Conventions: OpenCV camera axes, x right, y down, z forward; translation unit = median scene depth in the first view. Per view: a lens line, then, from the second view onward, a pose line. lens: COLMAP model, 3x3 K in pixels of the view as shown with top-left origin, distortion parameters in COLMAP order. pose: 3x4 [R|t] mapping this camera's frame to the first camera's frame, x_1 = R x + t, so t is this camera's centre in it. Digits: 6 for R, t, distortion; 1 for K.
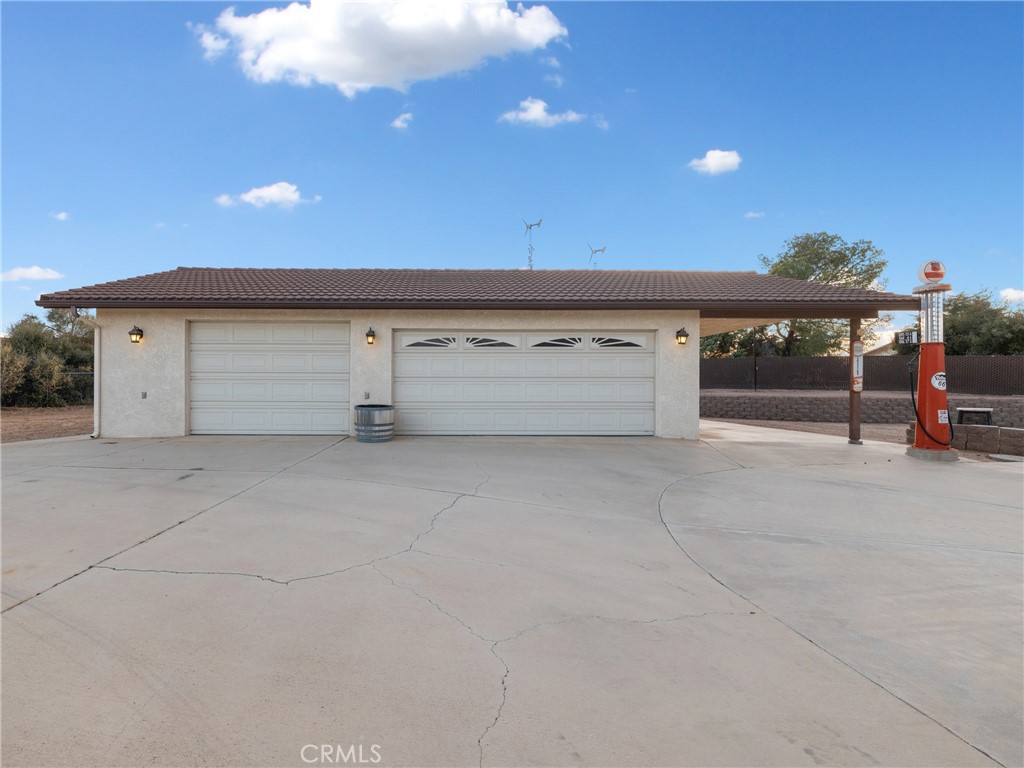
lens RADIAL K [[467.8, 0, 511.2], [0, 467.8, 380.3], [0, 0, 1]] dist [0.000167, 0.000599]
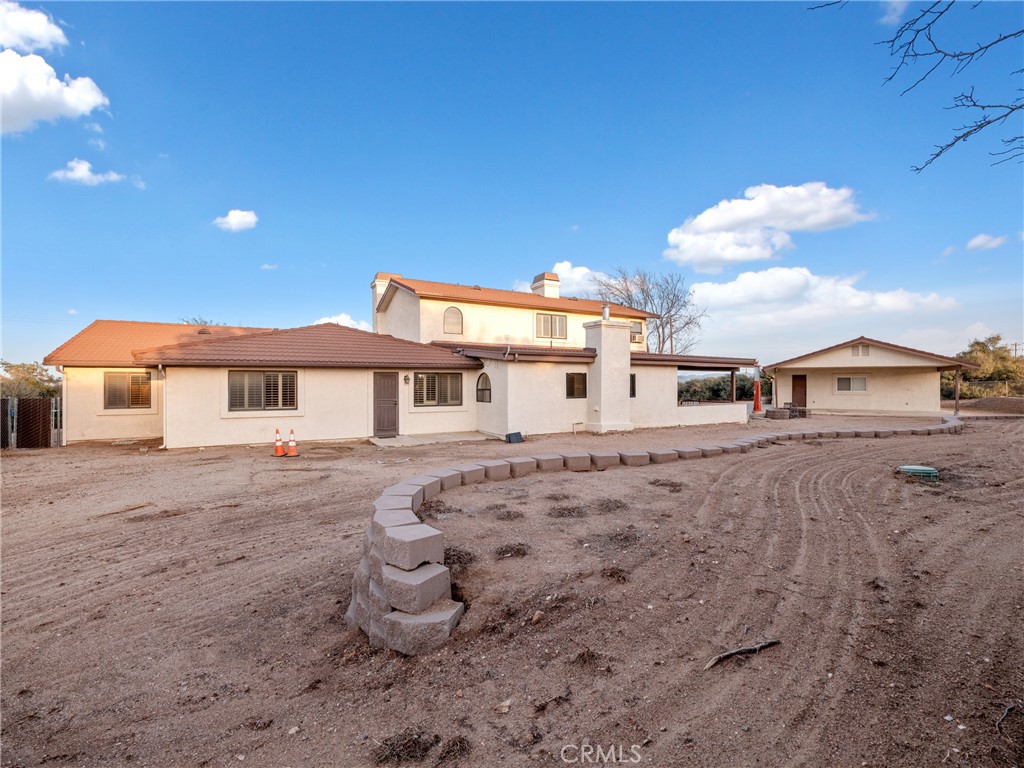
lens RADIAL K [[467.8, 0, 511.2], [0, 467.8, 380.3], [0, 0, 1]] dist [0.000167, 0.000599]
pose [[0.998140, -0.002573, 0.060905, 1.019424], [0.002294, 0.999987, 0.004646, -0.072679], [-0.060916, -0.004498, 0.998133, -0.193678]]
